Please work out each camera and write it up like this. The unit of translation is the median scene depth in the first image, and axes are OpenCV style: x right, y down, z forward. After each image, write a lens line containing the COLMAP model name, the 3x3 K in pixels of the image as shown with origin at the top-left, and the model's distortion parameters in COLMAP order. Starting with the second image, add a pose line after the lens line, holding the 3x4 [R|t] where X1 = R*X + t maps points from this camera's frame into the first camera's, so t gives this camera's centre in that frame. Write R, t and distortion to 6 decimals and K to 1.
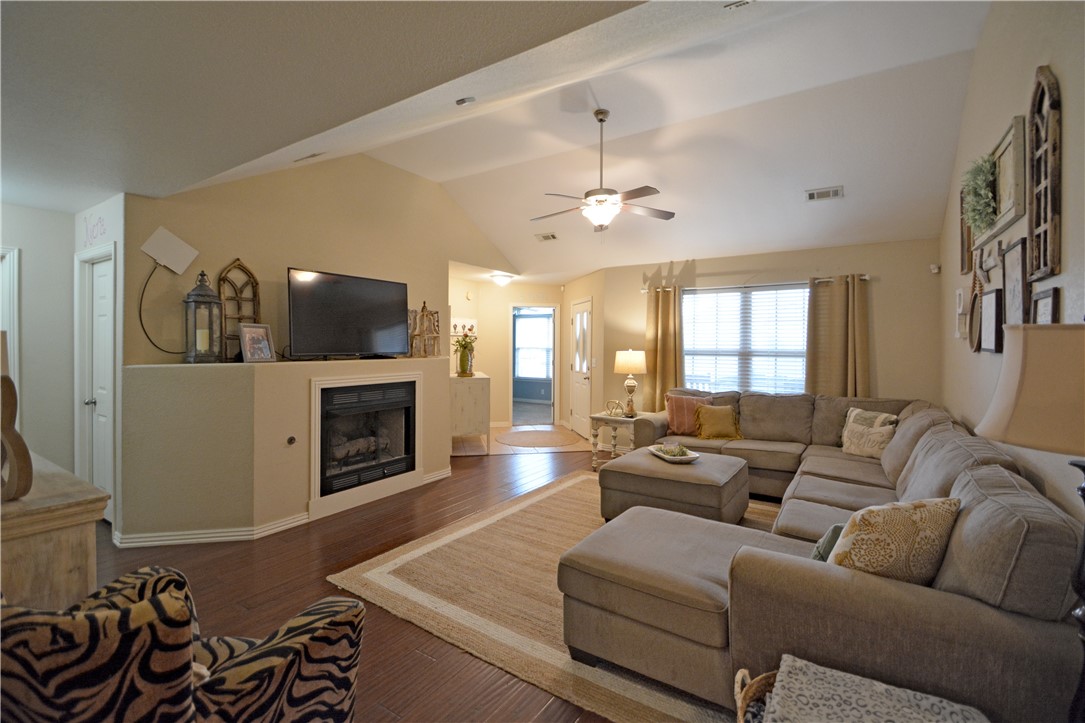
lens RADIAL K [[481.4, 0, 540.8], [0, 481.4, 345.0], [0, 0, 1]] dist [-0.000803, -0.000432]
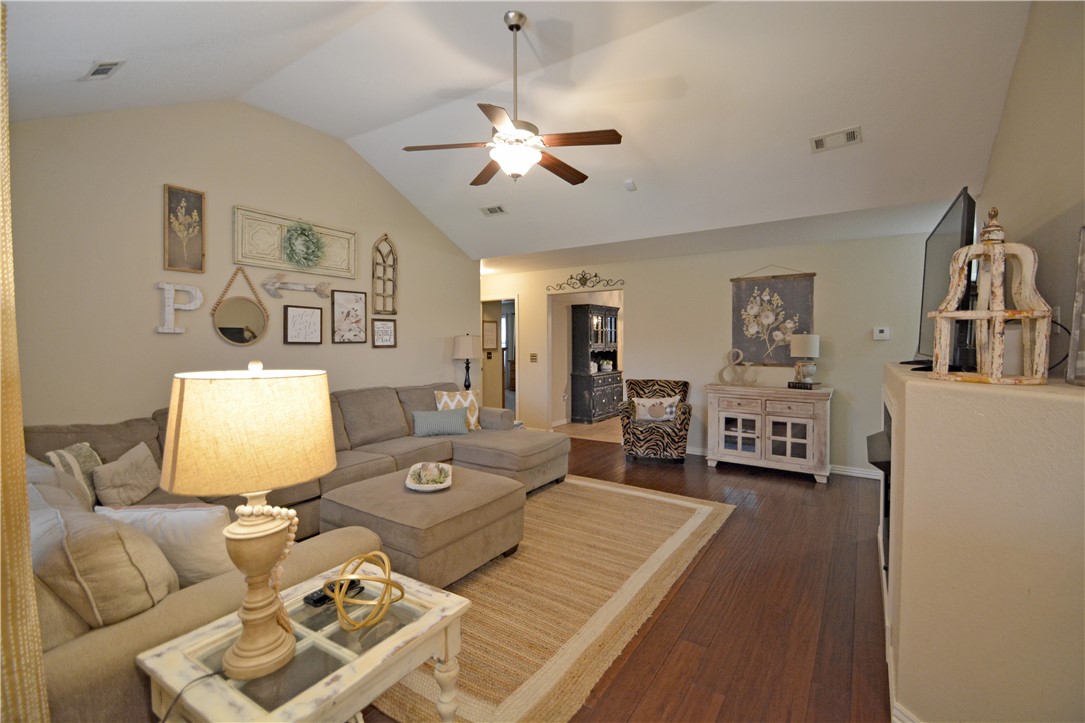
lens RADIAL K [[481.4, 0, 540.8], [0, 481.4, 345.0], [0, 0, 1]] dist [-0.000803, -0.000432]
pose [[-0.999932, -0.002976, 0.011308, 0.055351], [-0.002793, 0.999865, 0.016203, -0.003402], [-0.011354, 0.016170, -0.999805, 1.214186]]
